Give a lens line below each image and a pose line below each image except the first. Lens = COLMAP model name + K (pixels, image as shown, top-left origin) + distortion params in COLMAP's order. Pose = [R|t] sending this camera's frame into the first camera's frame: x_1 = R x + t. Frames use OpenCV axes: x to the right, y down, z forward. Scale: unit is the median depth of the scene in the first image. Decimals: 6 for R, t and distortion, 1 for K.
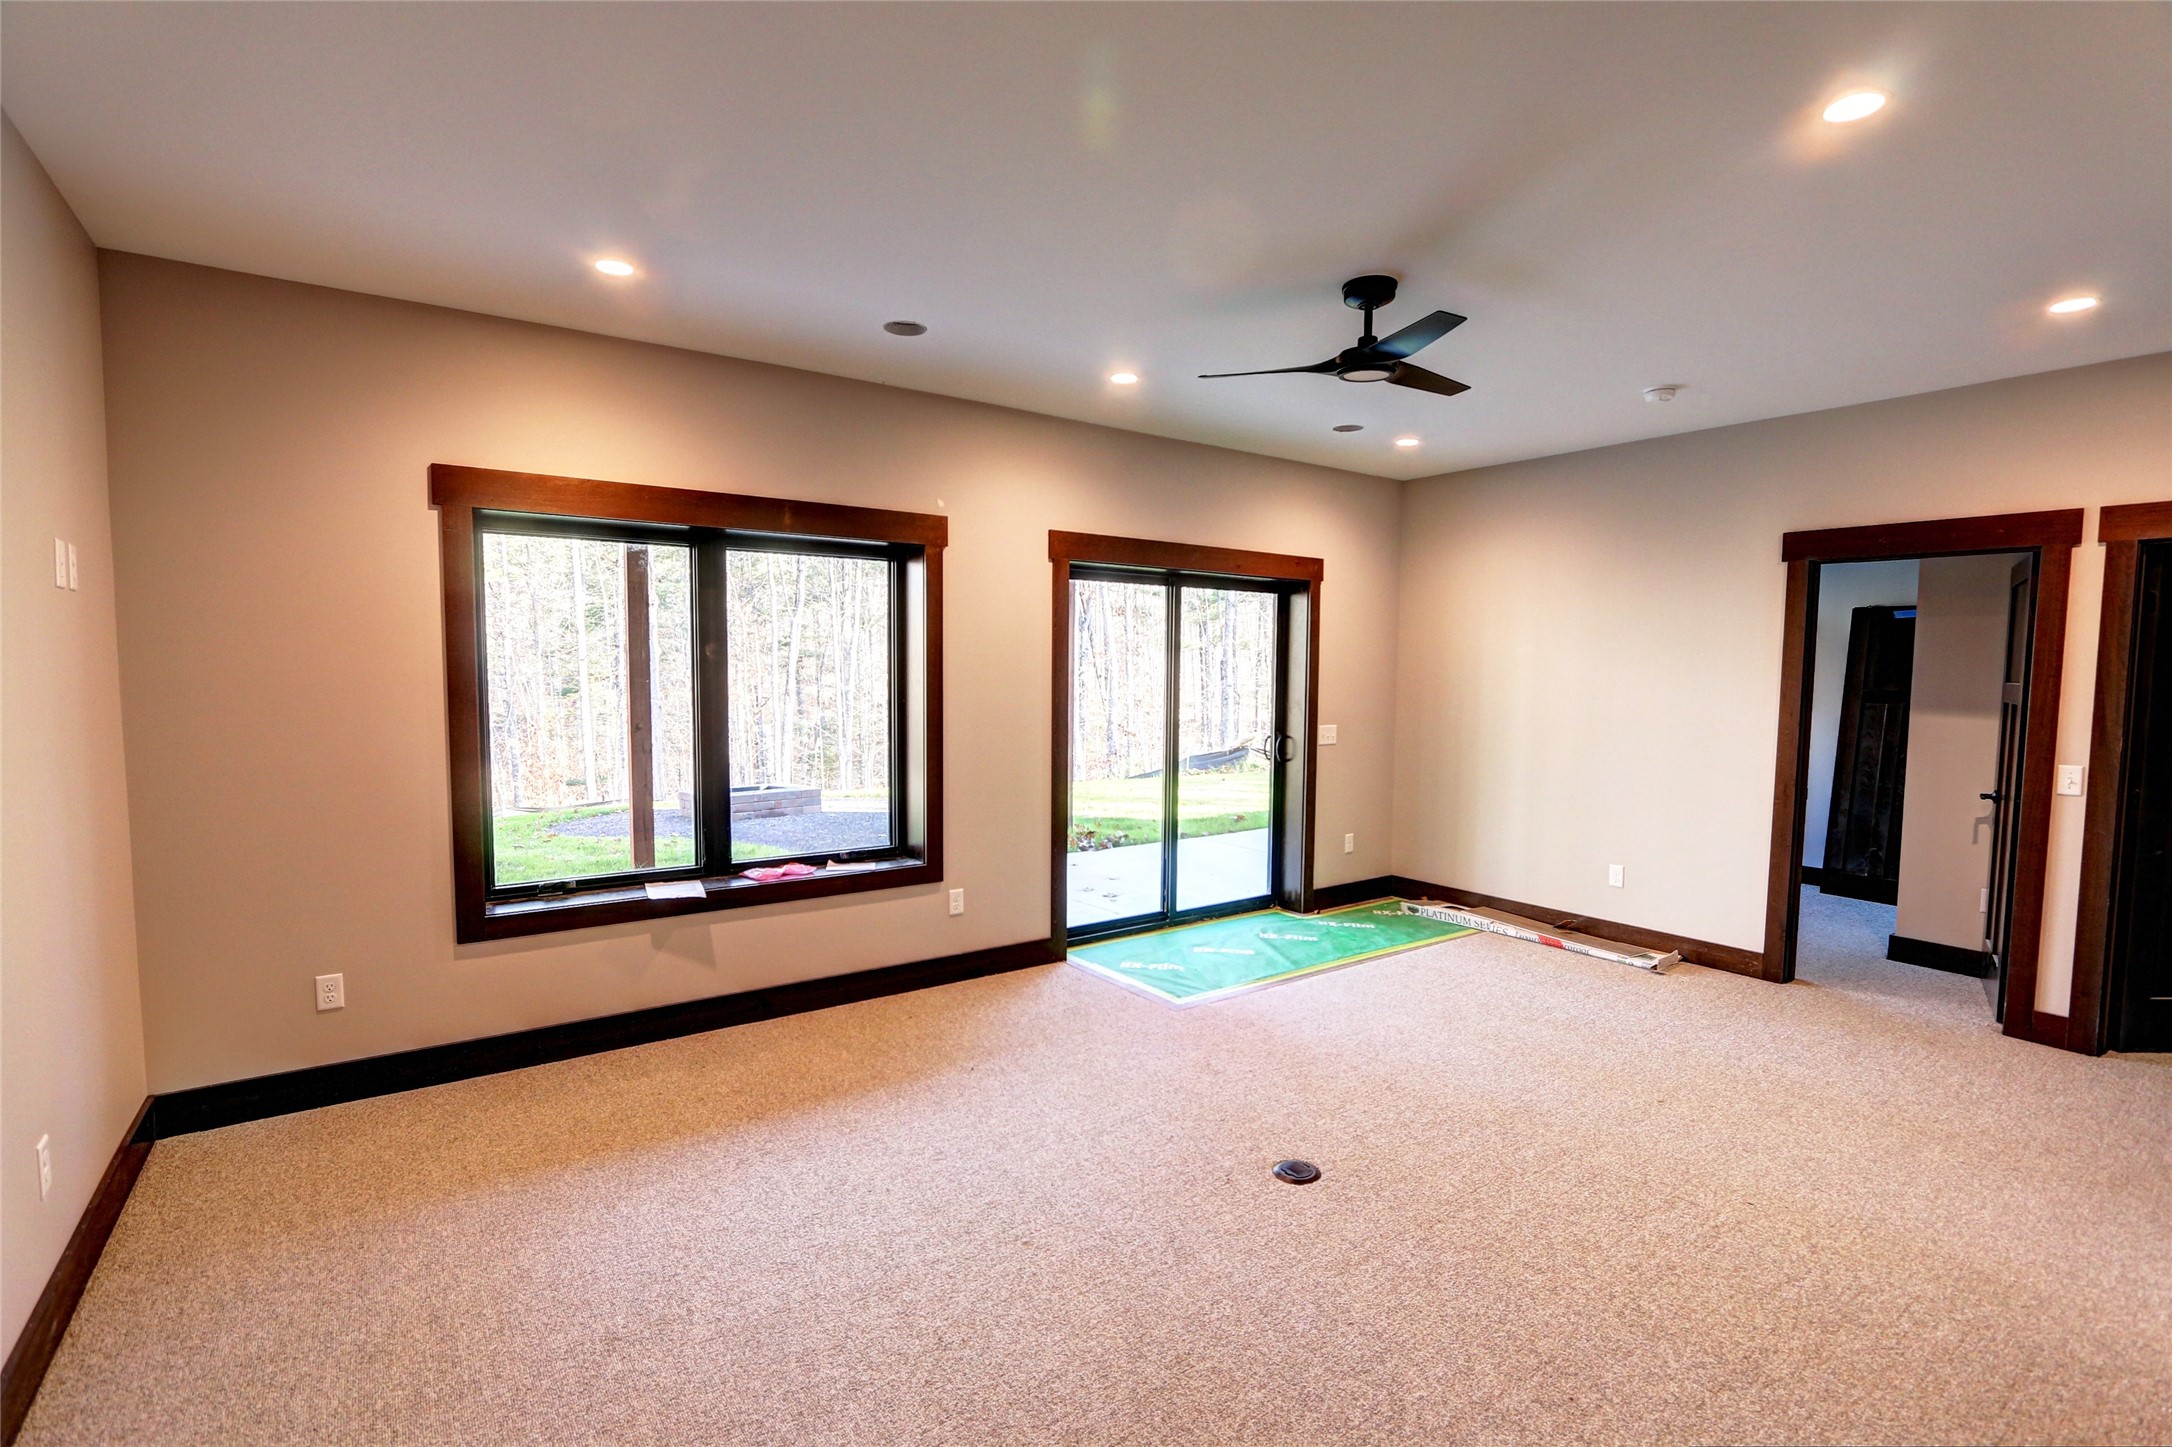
lens RADIAL K [[994.4, 0, 1083.3], [0, 994.4, 735.6], [0, 0, 1]] dist [-0.022865, 0.005898]
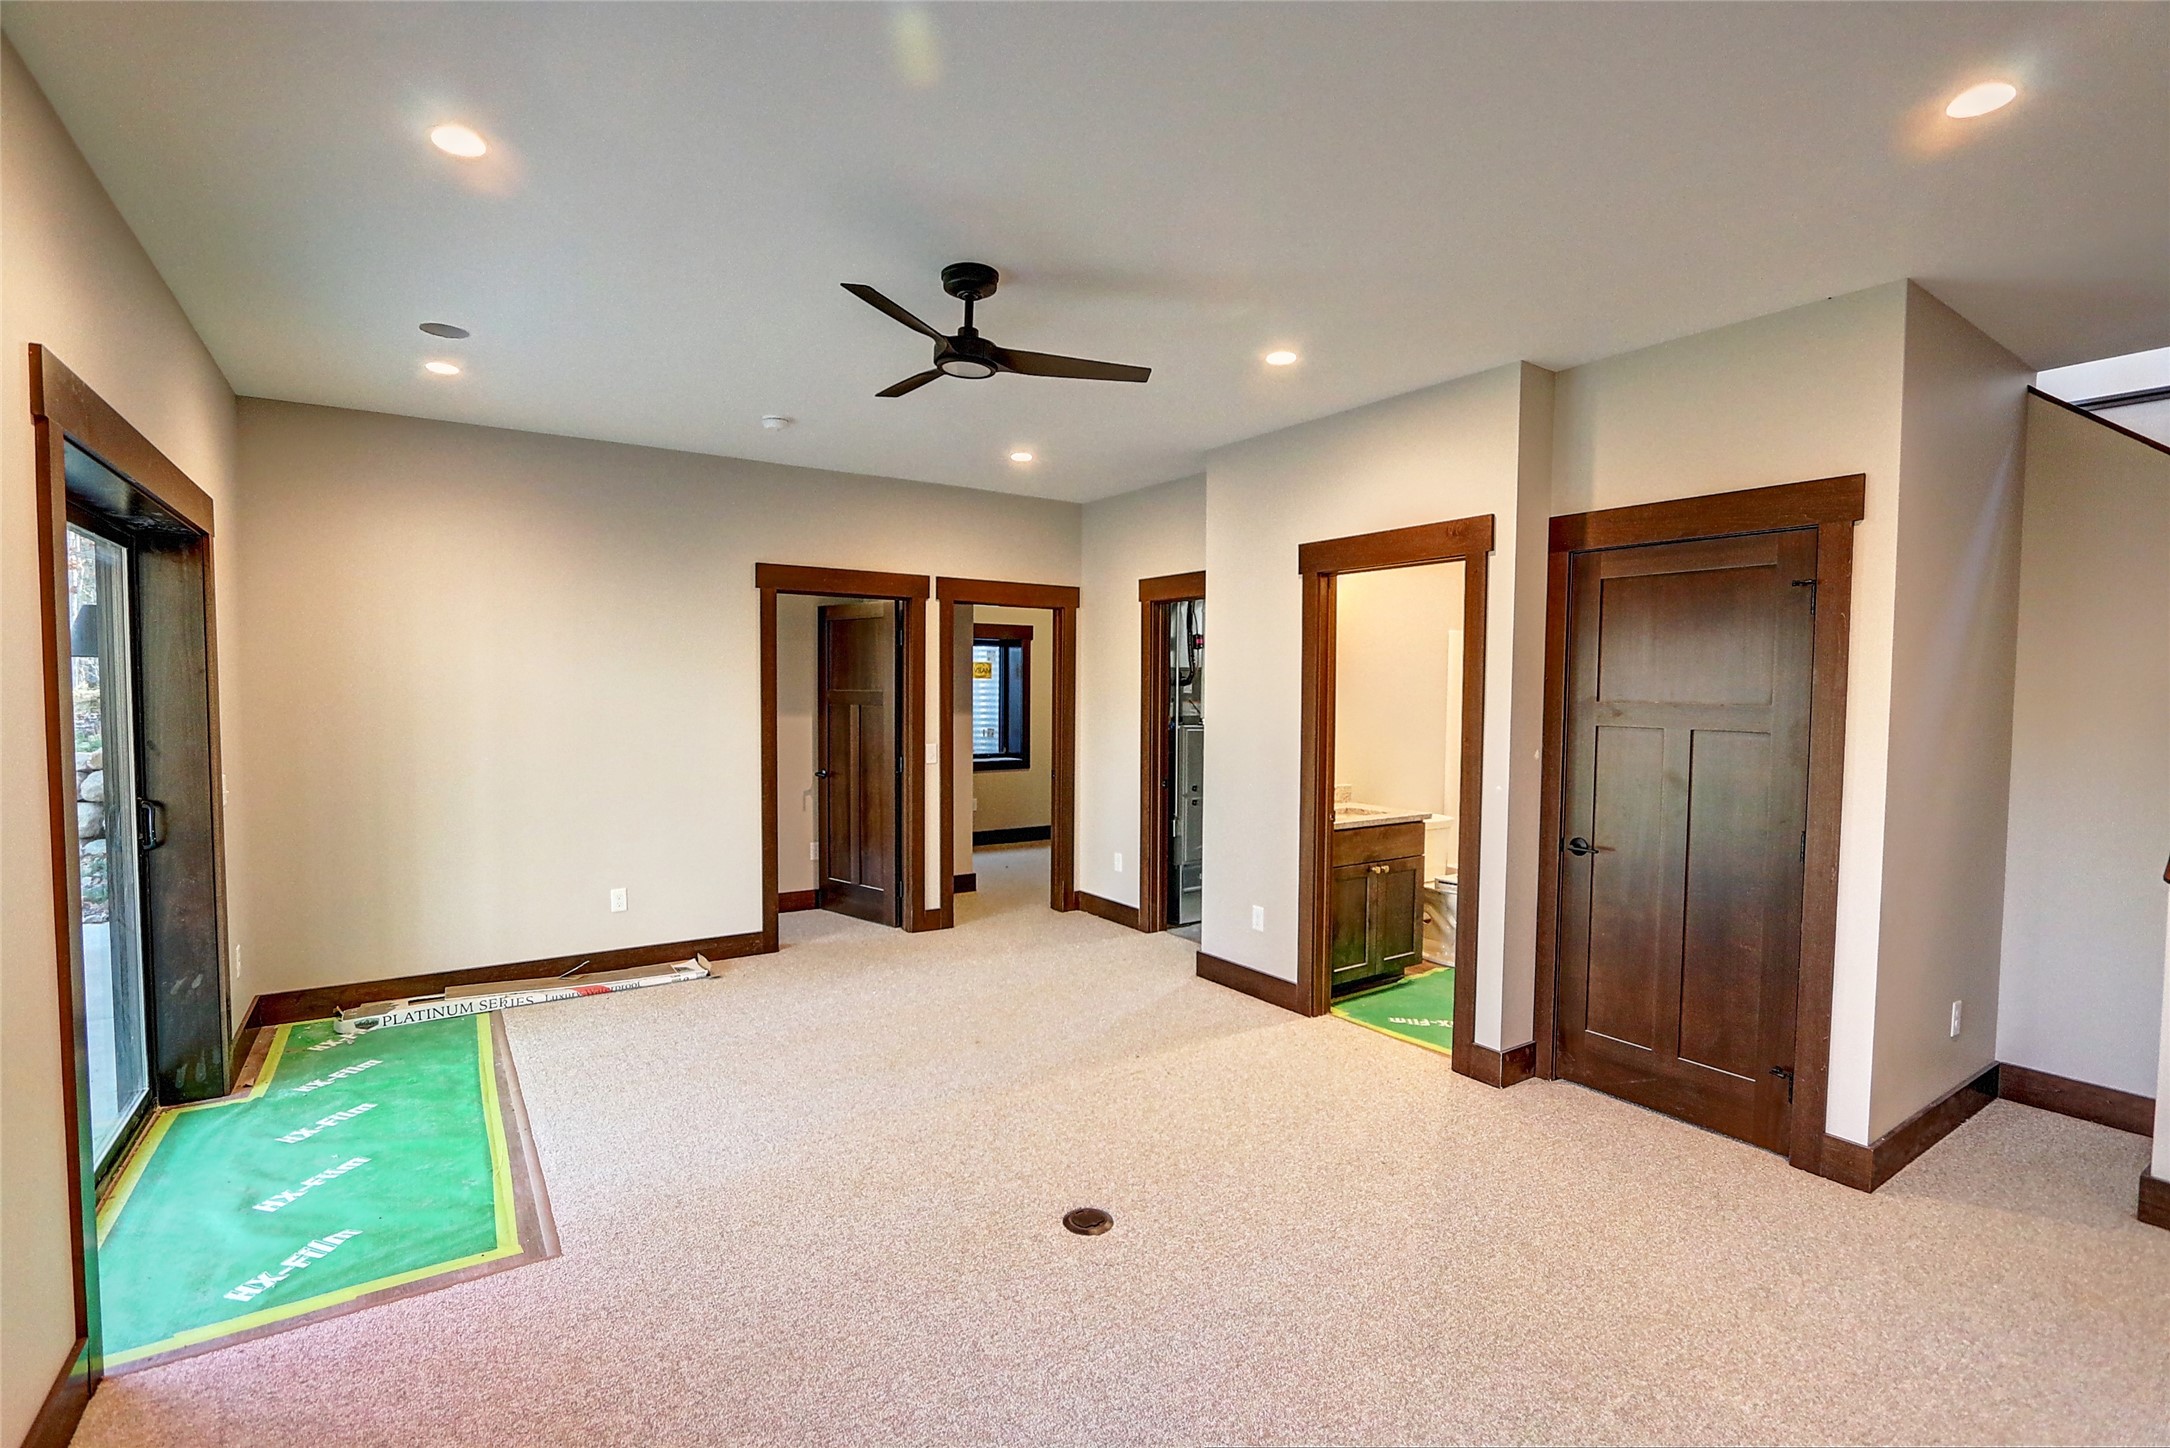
lens RADIAL K [[994.5, 0, 1078.5], [0, 994.5, 720.6], [0, 0, 1]] dist [-0.015906, 0.000589]
pose [[0.029956, -0.044250, 0.998571, -0.435961], [0.066704, 0.996881, 0.042174, -0.044840], [-0.997323, 0.065345, 0.032814, 0.589305]]
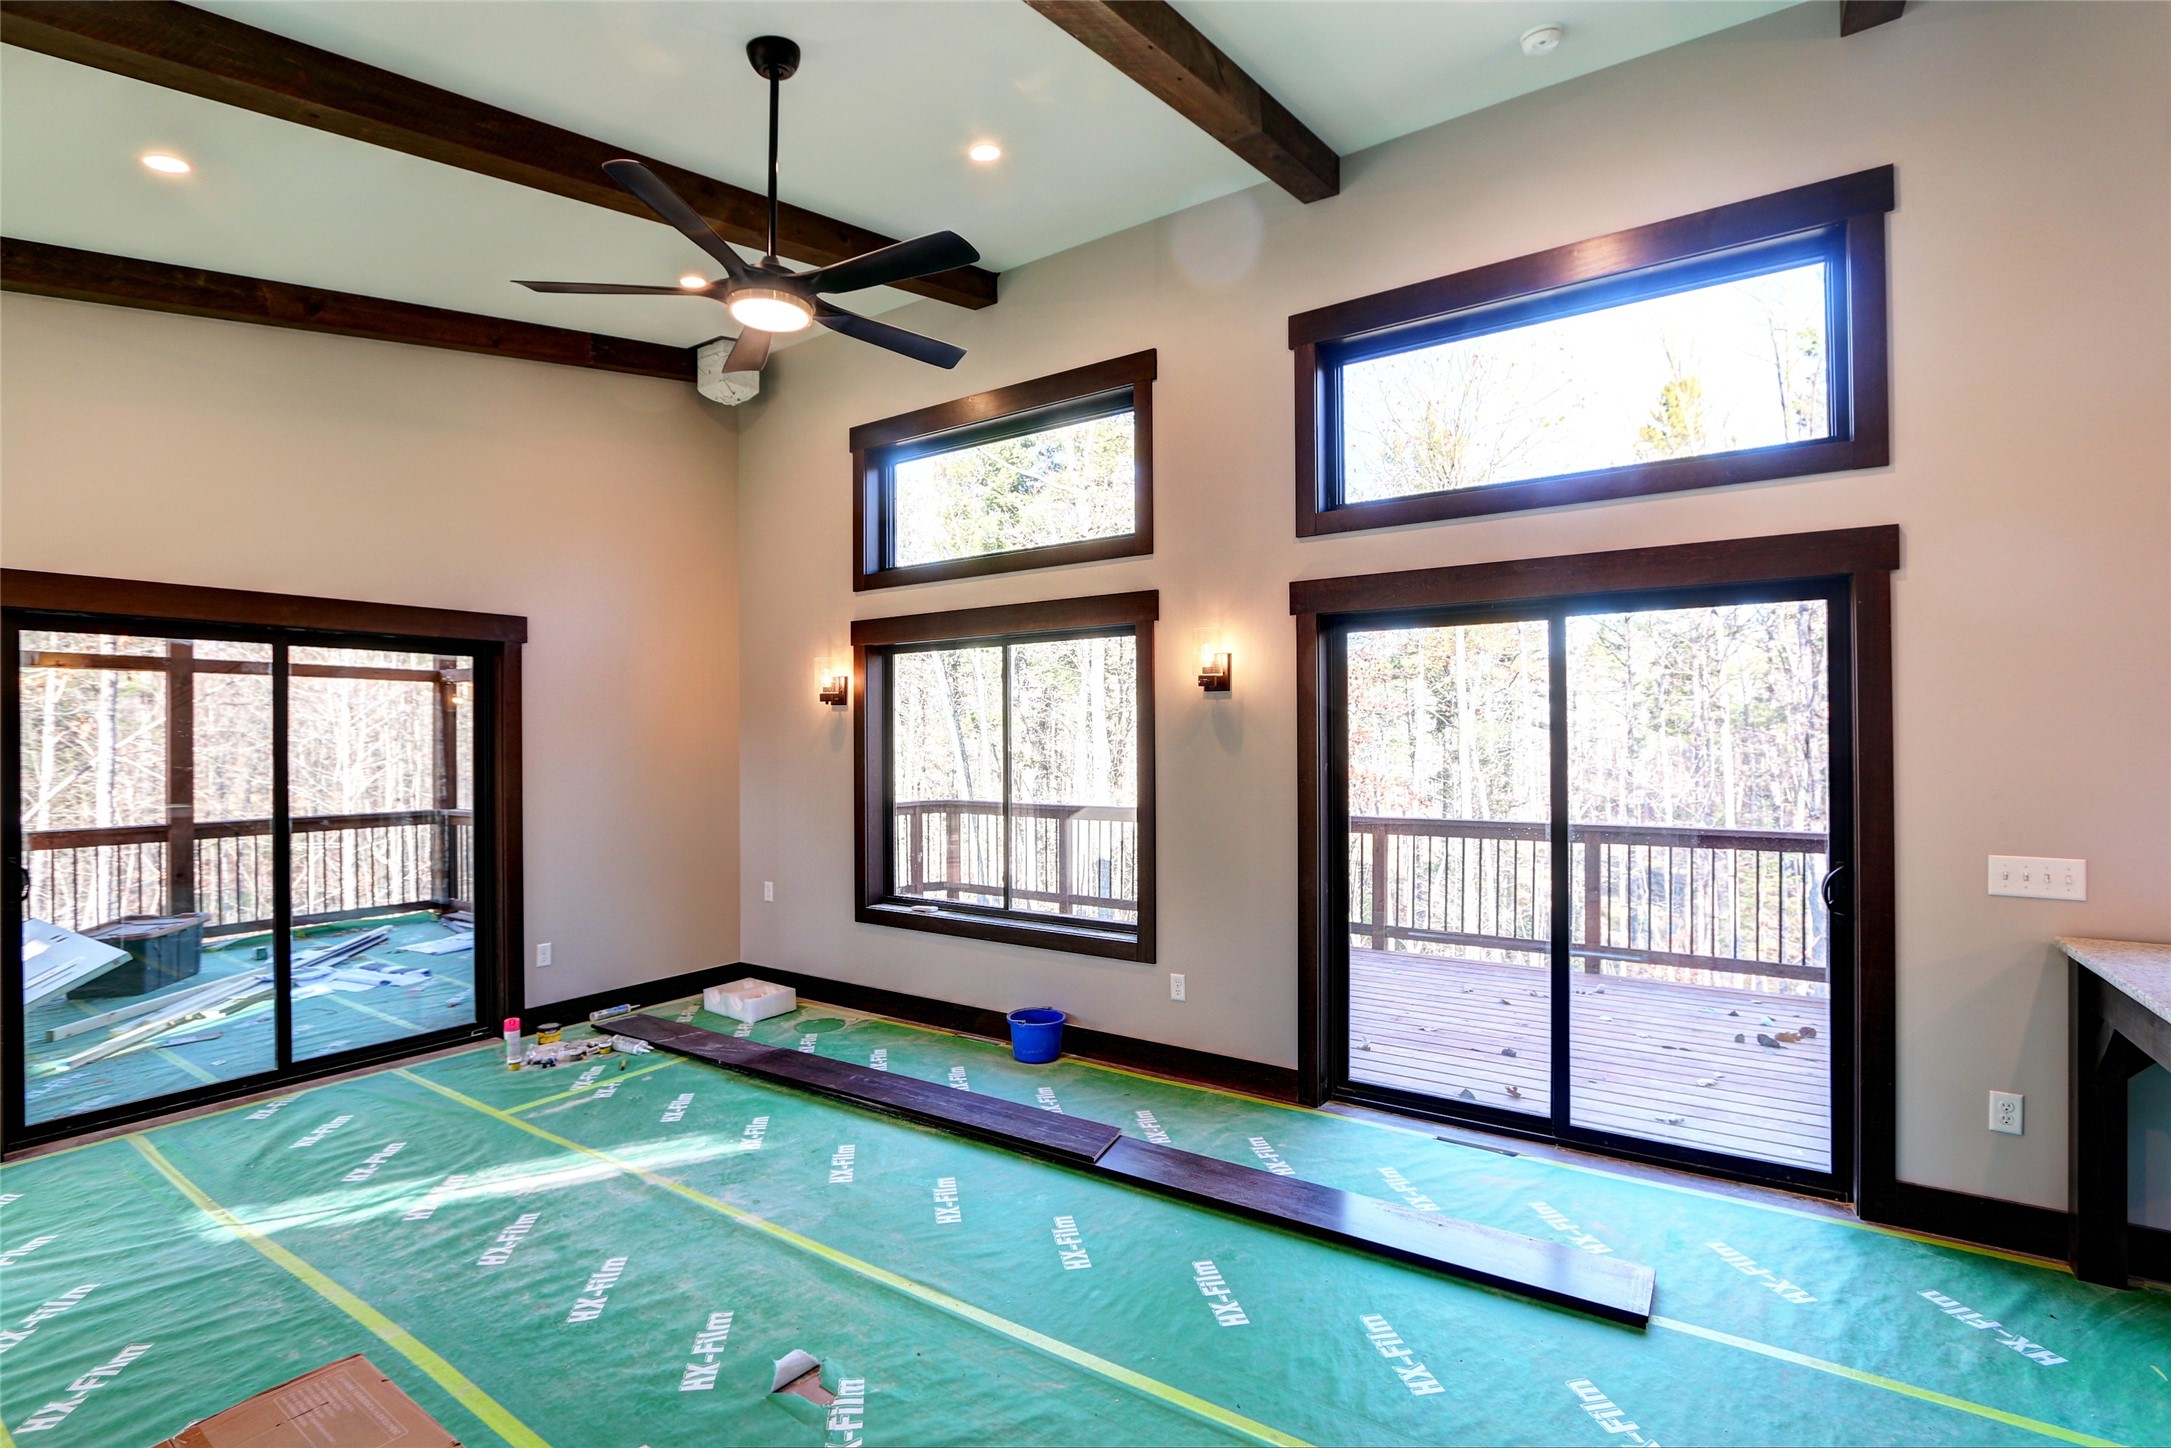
lens RADIAL K [[995.0, 0, 1079.0], [0, 995.0, 720.6], [0, 0, 1]] dist [-0.015906, 0.000589]
pose [[0.346336, -0.025511, -0.937764, 0.701607], [-0.059683, 0.997006, -0.049164, -0.033209], [0.936210, 0.072996, 0.343776, 0.578379]]
